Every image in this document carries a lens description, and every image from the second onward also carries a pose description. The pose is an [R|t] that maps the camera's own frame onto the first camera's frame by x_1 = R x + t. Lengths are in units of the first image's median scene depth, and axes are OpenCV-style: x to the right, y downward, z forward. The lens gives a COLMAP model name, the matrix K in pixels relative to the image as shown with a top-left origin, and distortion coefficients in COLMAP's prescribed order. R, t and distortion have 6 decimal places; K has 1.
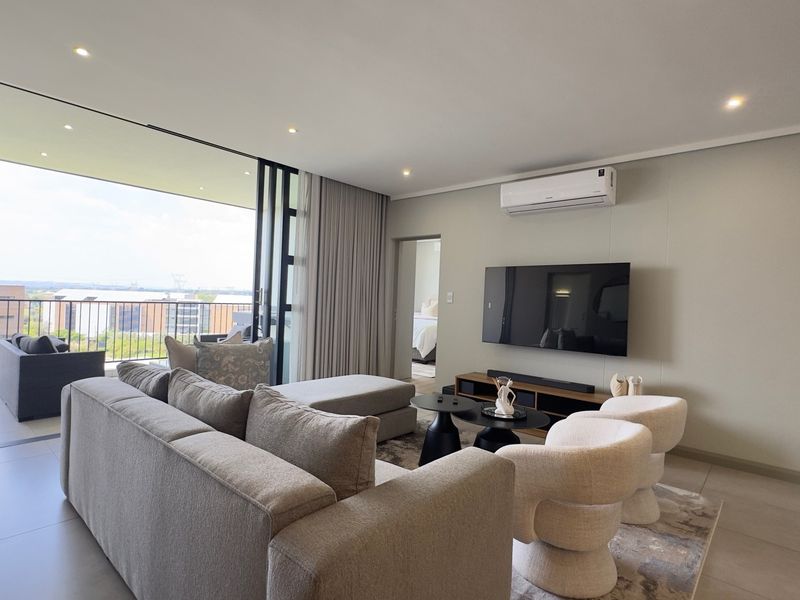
lens RADIAL K [[423.9, 0, 396.3], [0, 423.9, 307.5], [0, 0, 1]] dist [-0.001973, -0.000683]
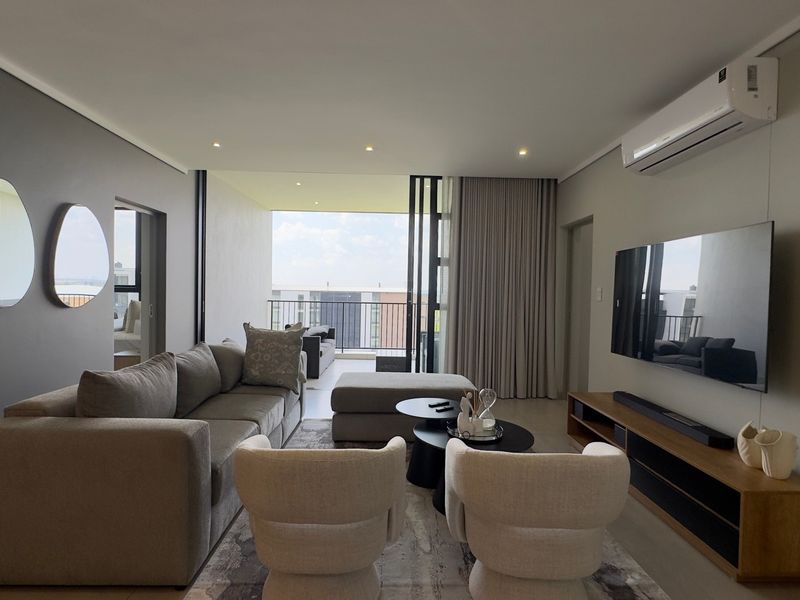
lens RADIAL K [[423.9, 0, 403.8], [0, 423.9, 300.2], [0, 0, 1]] dist [-0.001973, -0.000683]
pose [[0.686381, -0.010211, -0.727171, 0.463758], [-0.010413, 0.999661, -0.023866, 0.010843], [0.727168, 0.023954, 0.686042, 0.213380]]
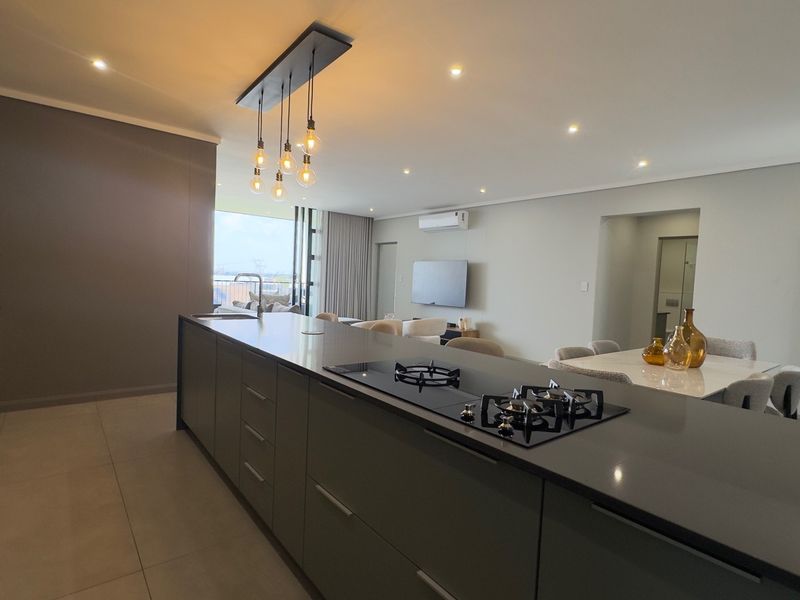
lens RADIAL K [[423.9, 0, 400.4], [0, 423.9, 293.6], [0, 0, 1]] dist [-0.001973, -0.000683]
pose [[0.988288, 0.007789, -0.152400, 0.406339], [-0.007286, 0.999966, 0.003858, 0.034627], [0.152425, -0.002702, 0.988311, -0.753471]]
